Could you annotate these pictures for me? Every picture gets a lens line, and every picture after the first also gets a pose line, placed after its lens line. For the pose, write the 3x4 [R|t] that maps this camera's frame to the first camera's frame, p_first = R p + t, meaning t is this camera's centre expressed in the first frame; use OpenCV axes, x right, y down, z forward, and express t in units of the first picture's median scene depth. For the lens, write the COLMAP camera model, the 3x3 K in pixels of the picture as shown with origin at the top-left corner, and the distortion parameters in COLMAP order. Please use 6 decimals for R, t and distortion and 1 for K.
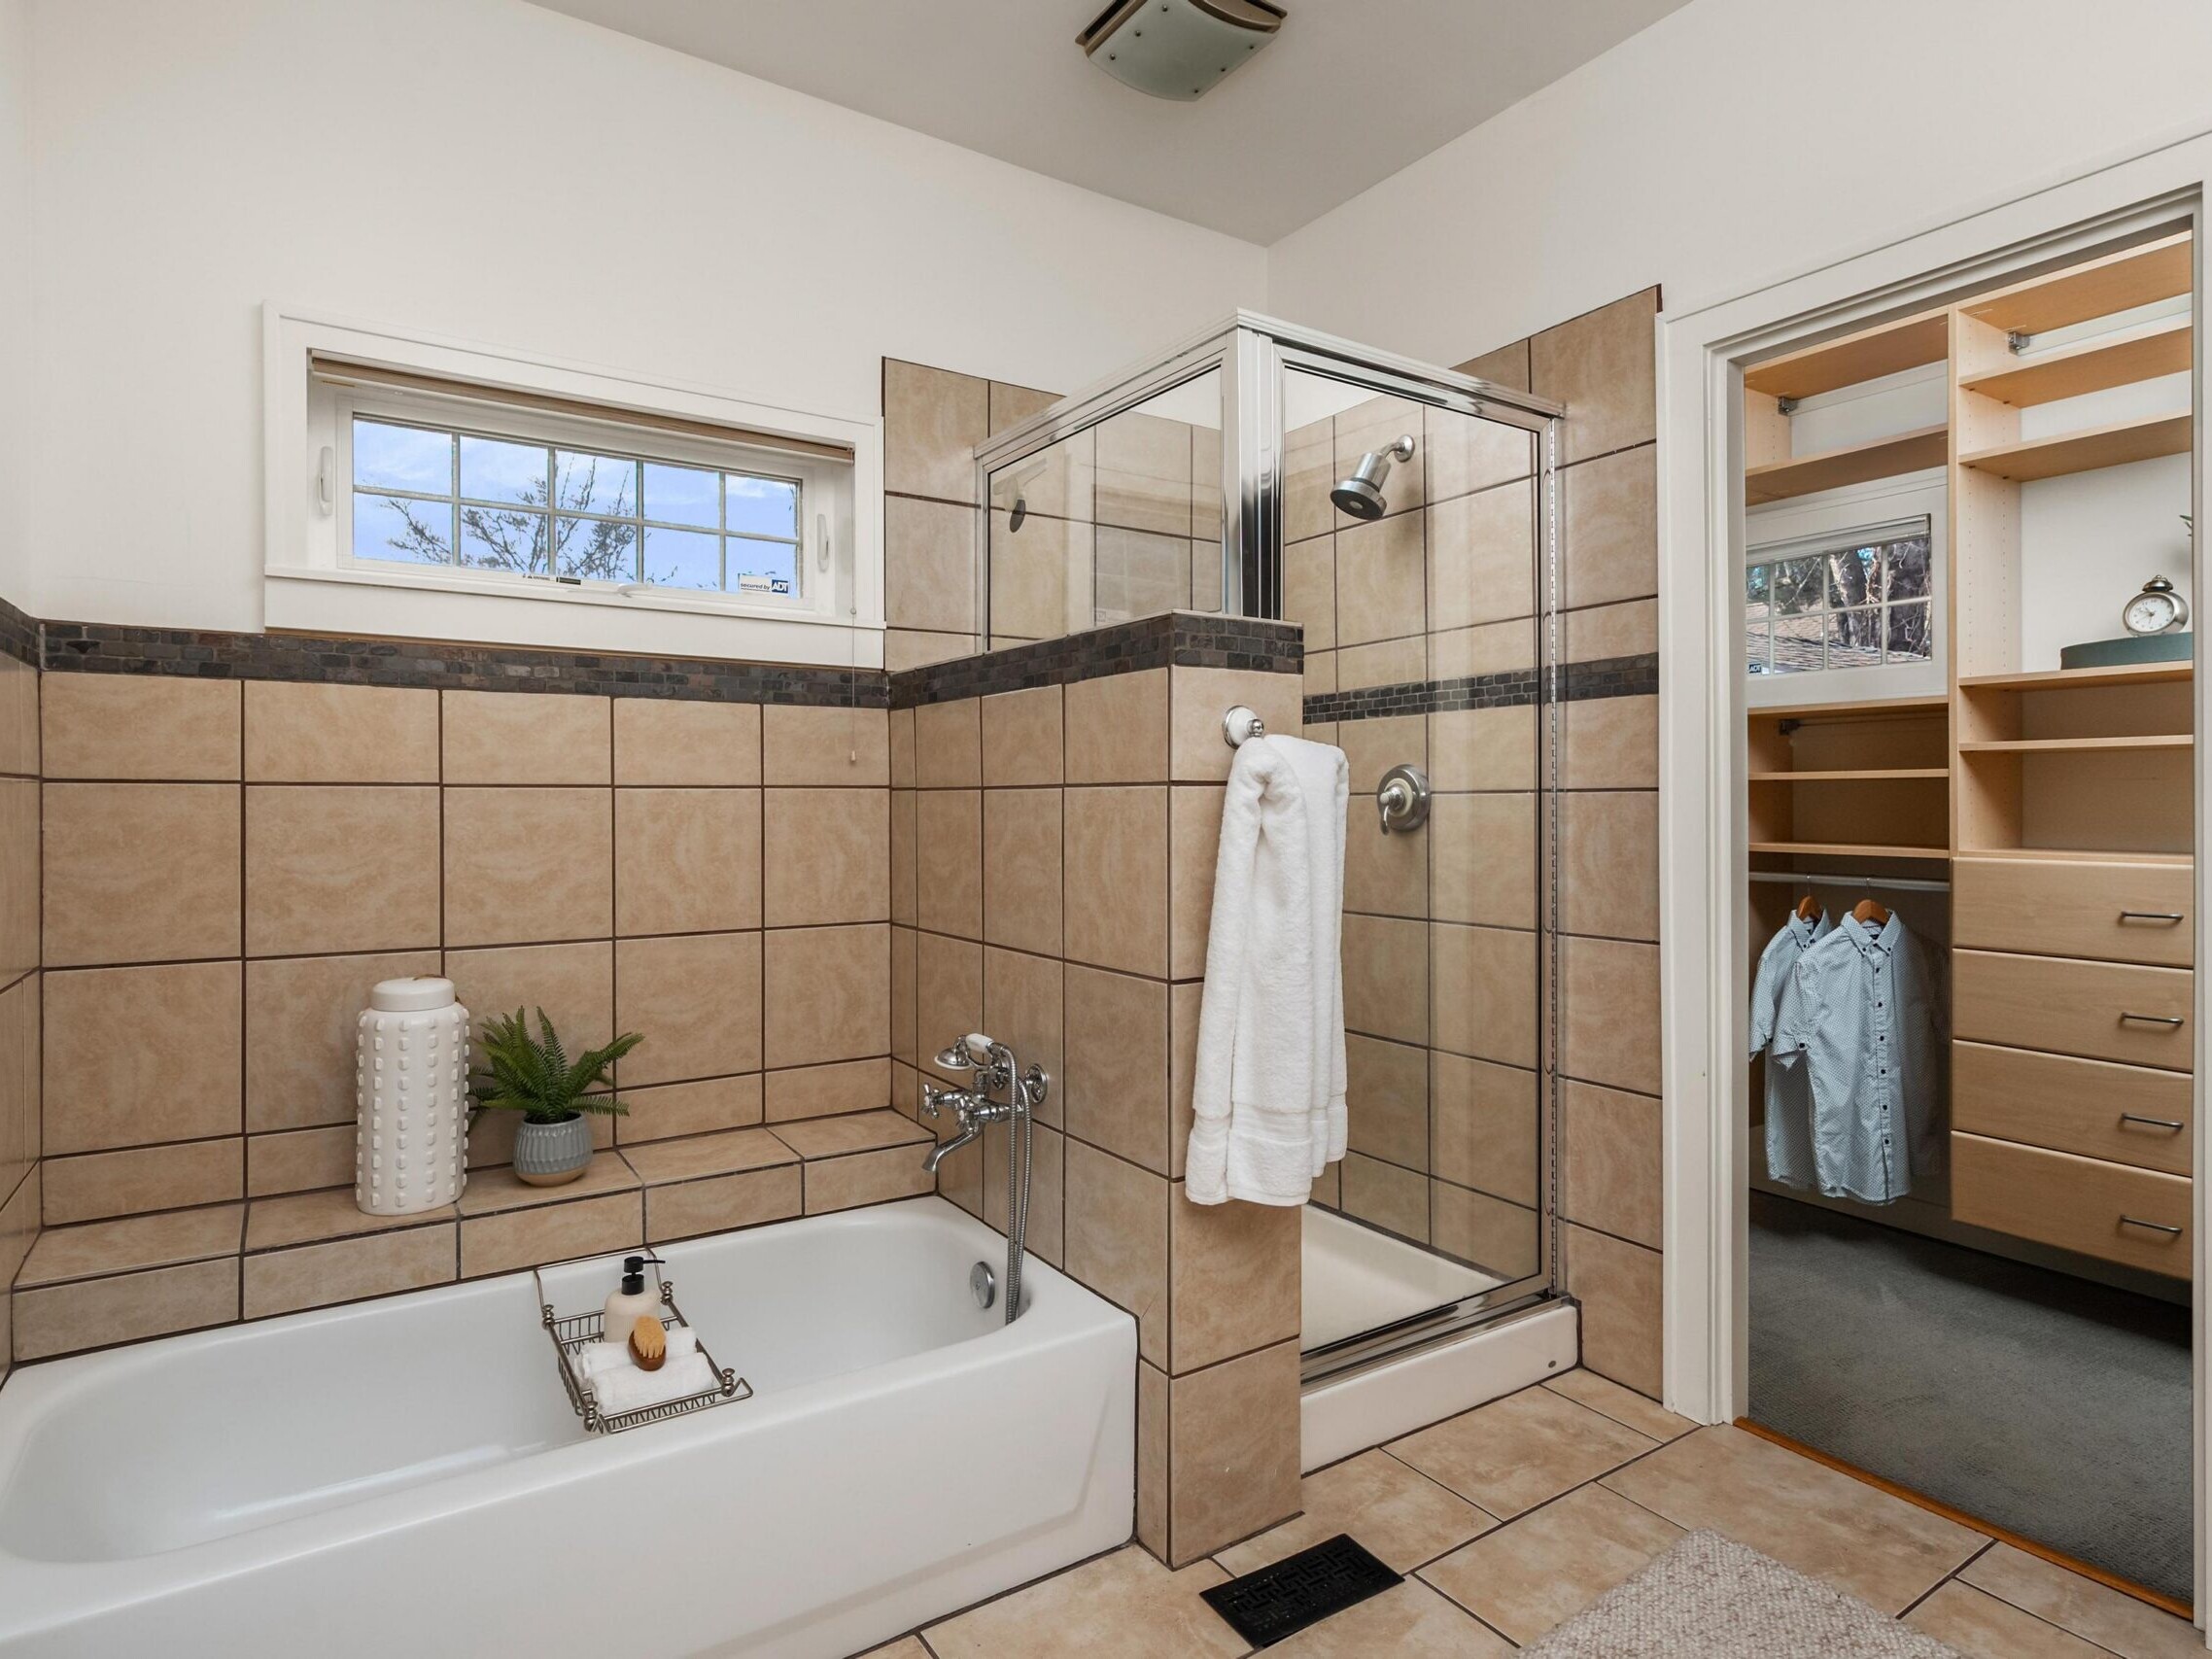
lens RADIAL K [[1210.0, 0, 1055.8], [0, 1210.0, 800.4], [0, 0, 1]] dist [-0.006975, 0.001363]
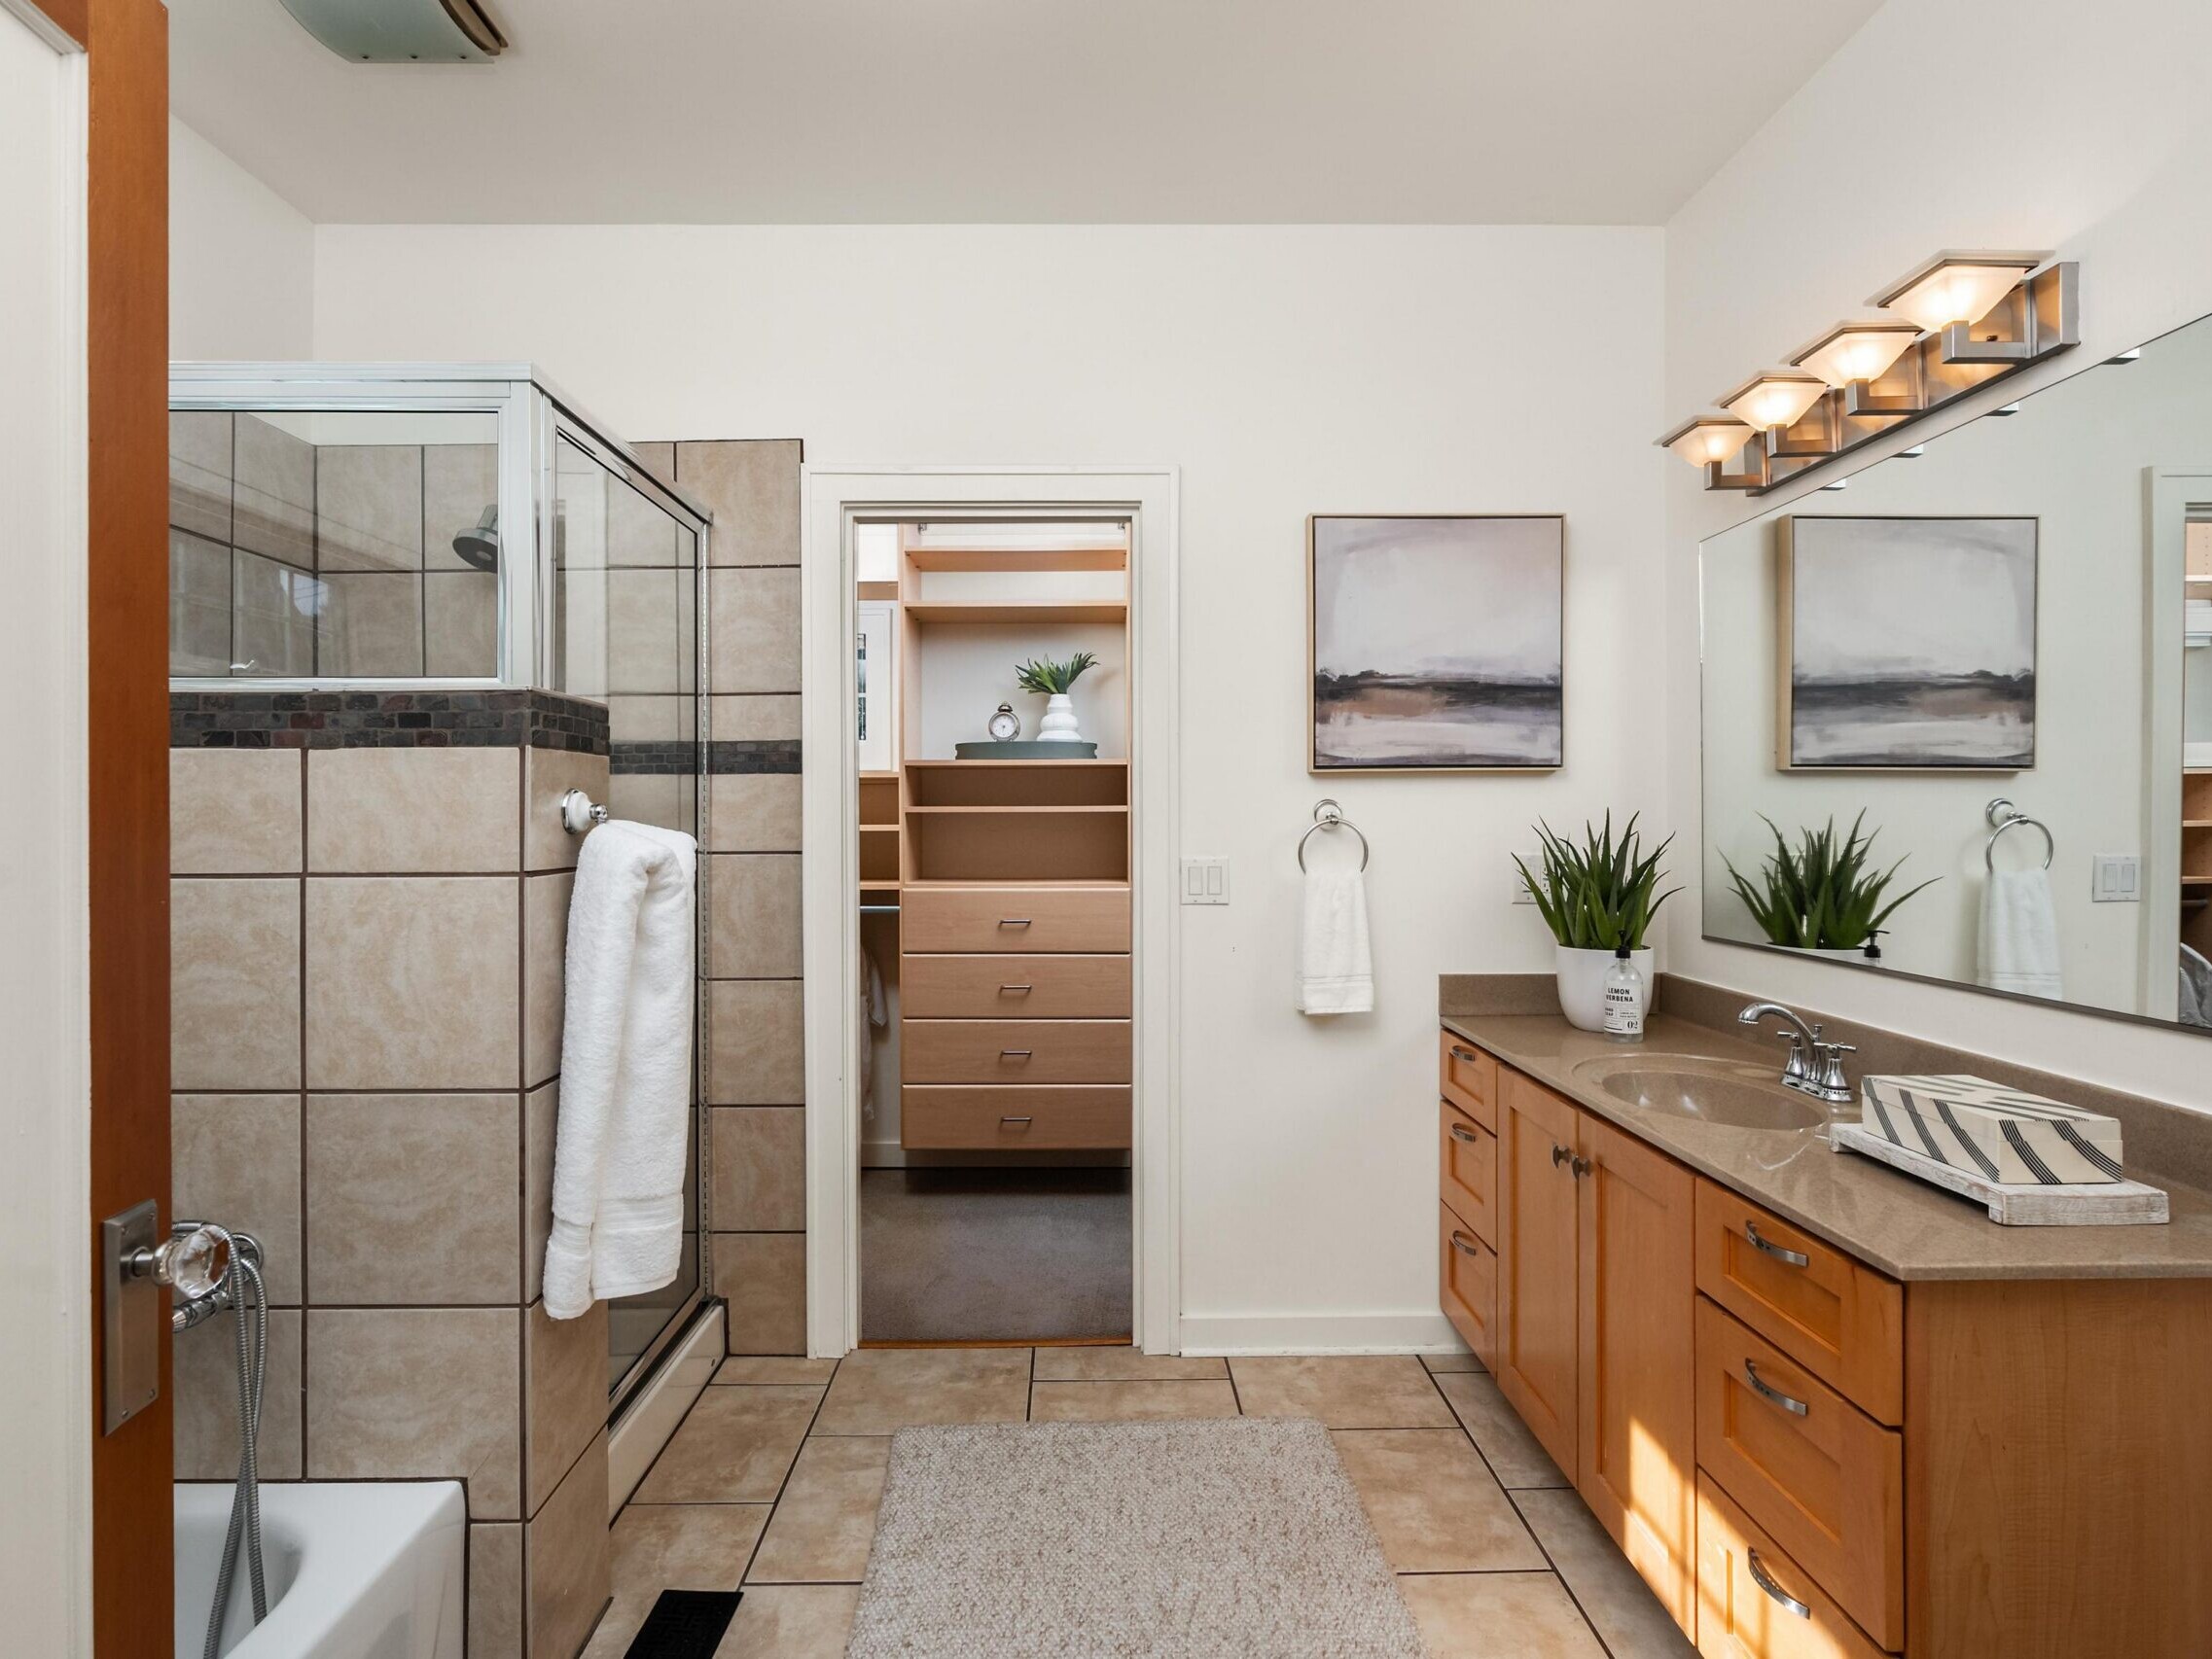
lens RADIAL K [[1143.6, 0, 1103.7], [0, 1143.6, 816.4], [0, 0, 1]] dist [-0.003761, 0.000348]
pose [[0.527918, -0.001165, 0.849294, -0.319653], [0.004605, 0.999988, -0.001491, -0.042511], [-0.849283, 0.004699, 0.527917, 0.131912]]
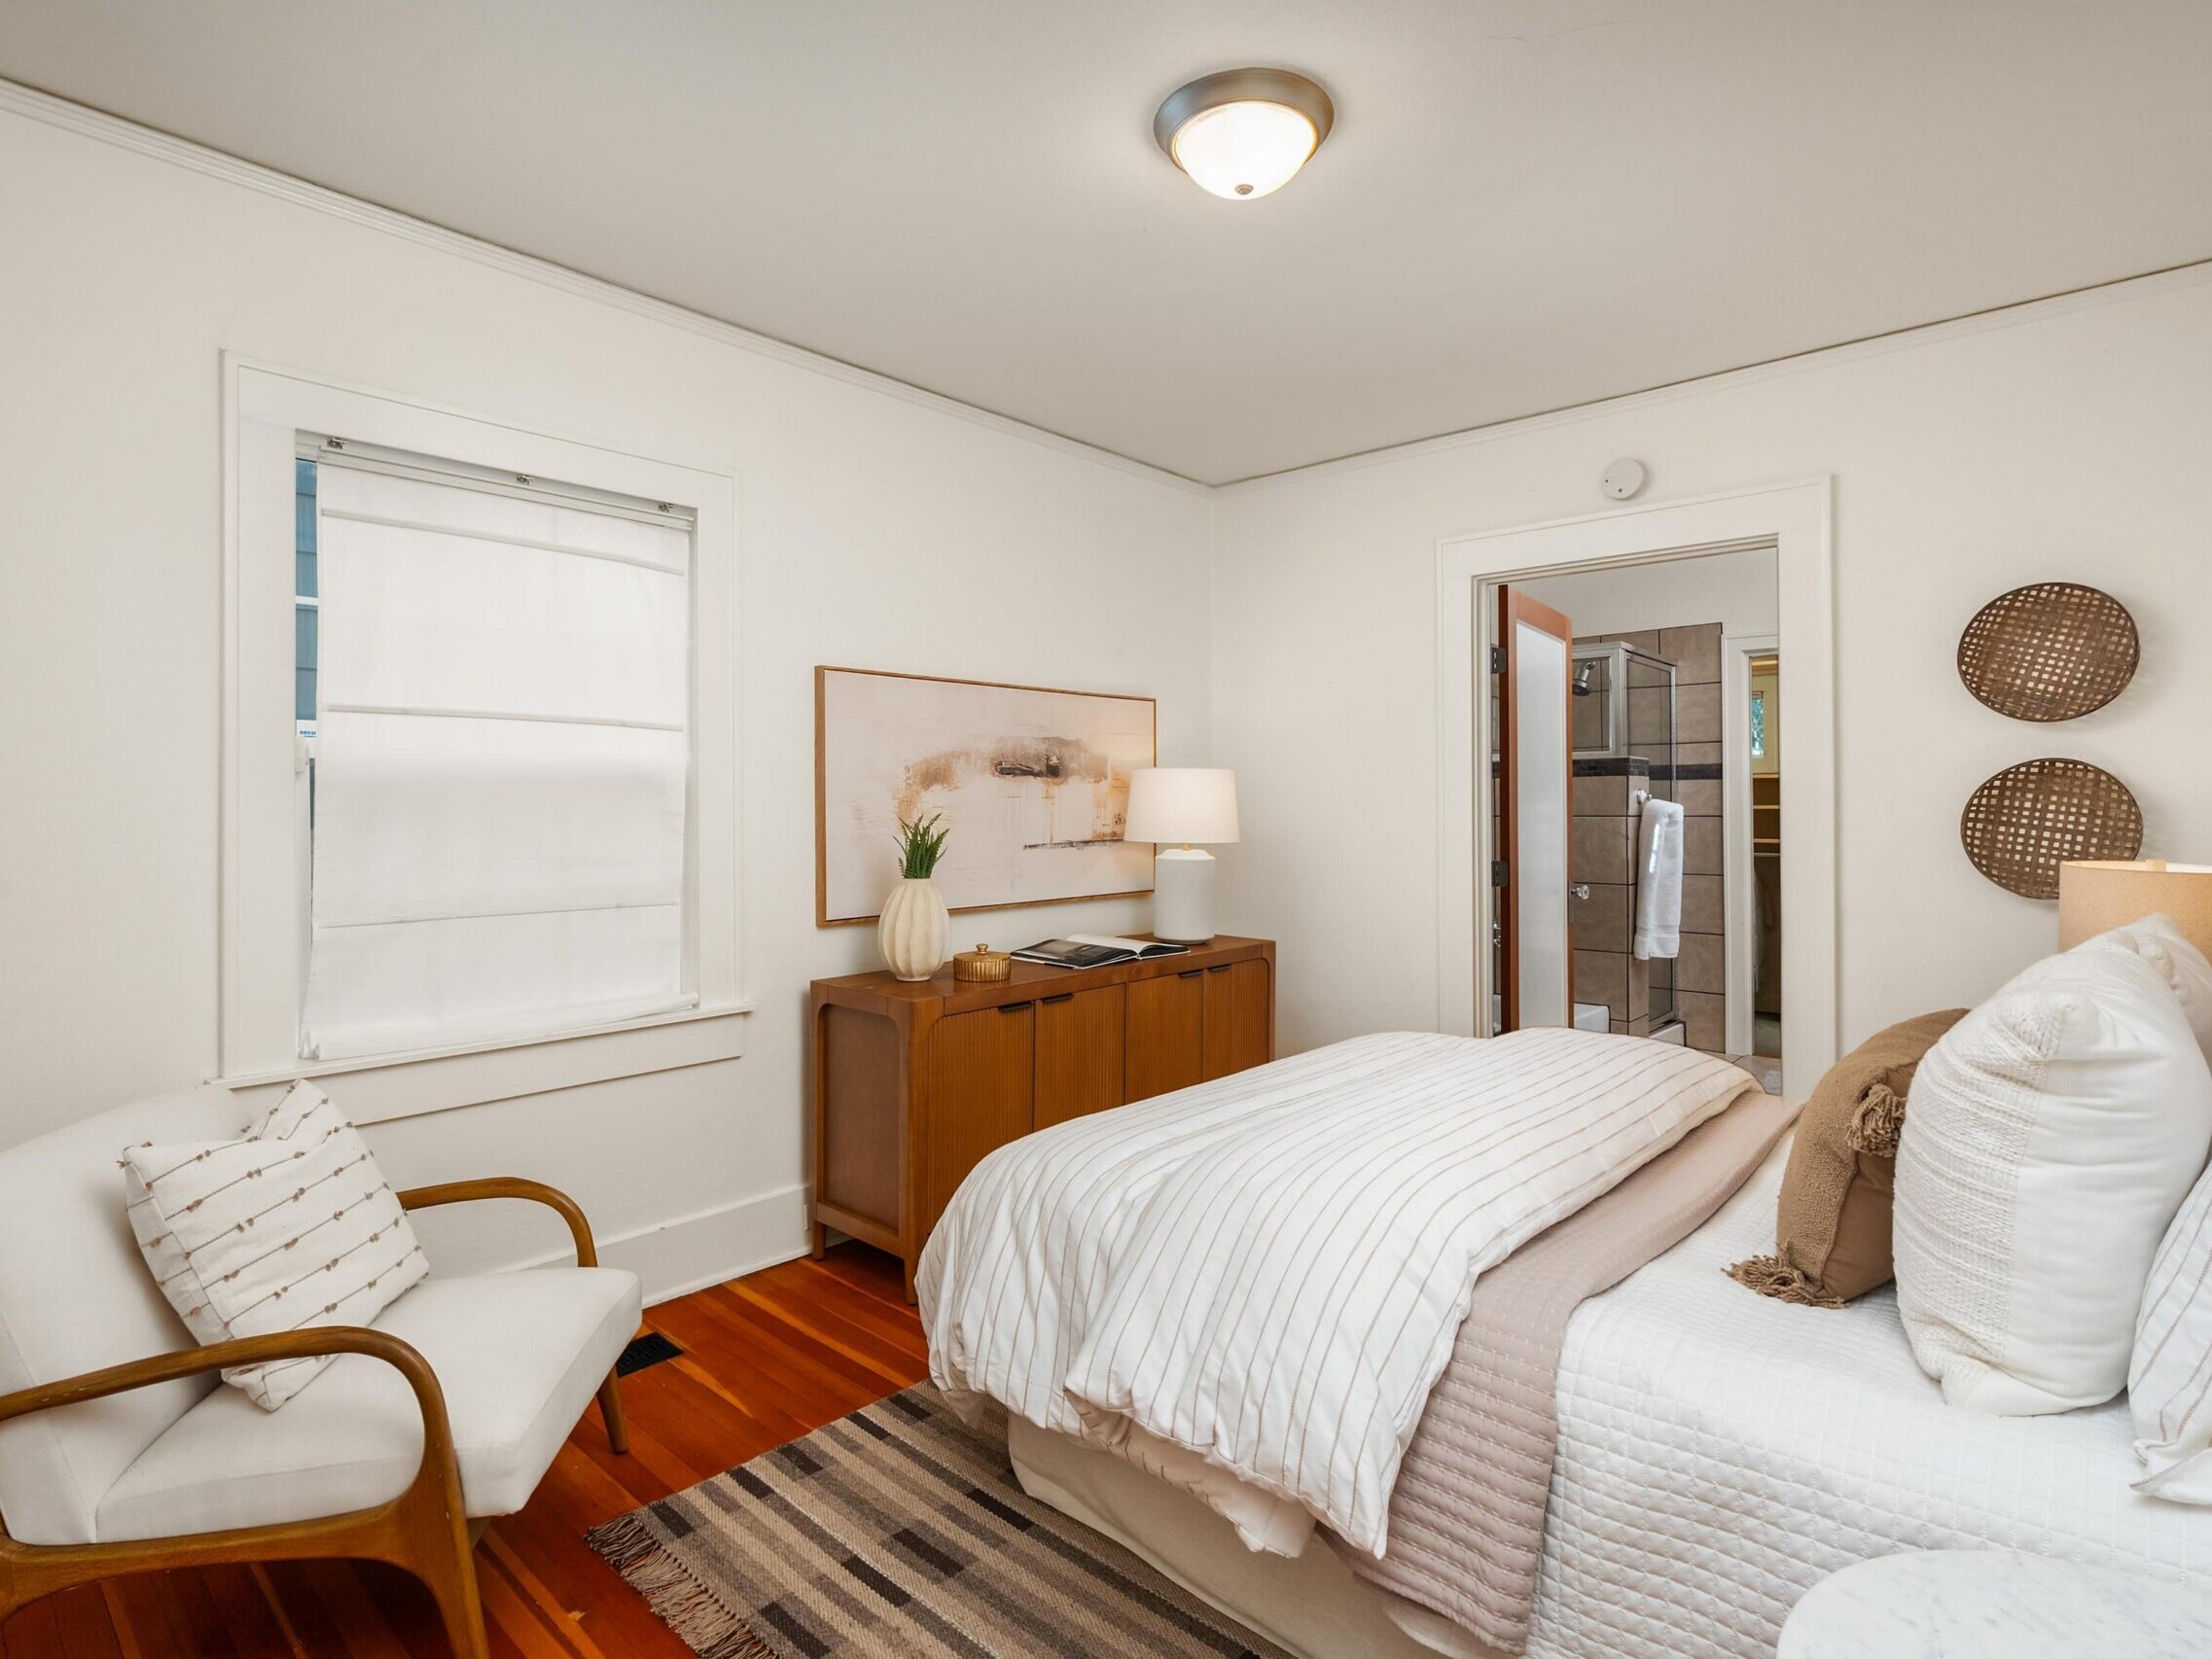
lens RADIAL K [[1143.6, 0, 1105.9], [0, 1143.6, 808.6], [0, 0, 1]] dist [-0.003761, 0.000348]
pose [[0.962698, -0.000412, 0.270576, -1.454143], [0.002264, 0.999976, -0.006532, -0.012226], [-0.270567, 0.006901, 0.962676, -1.018479]]
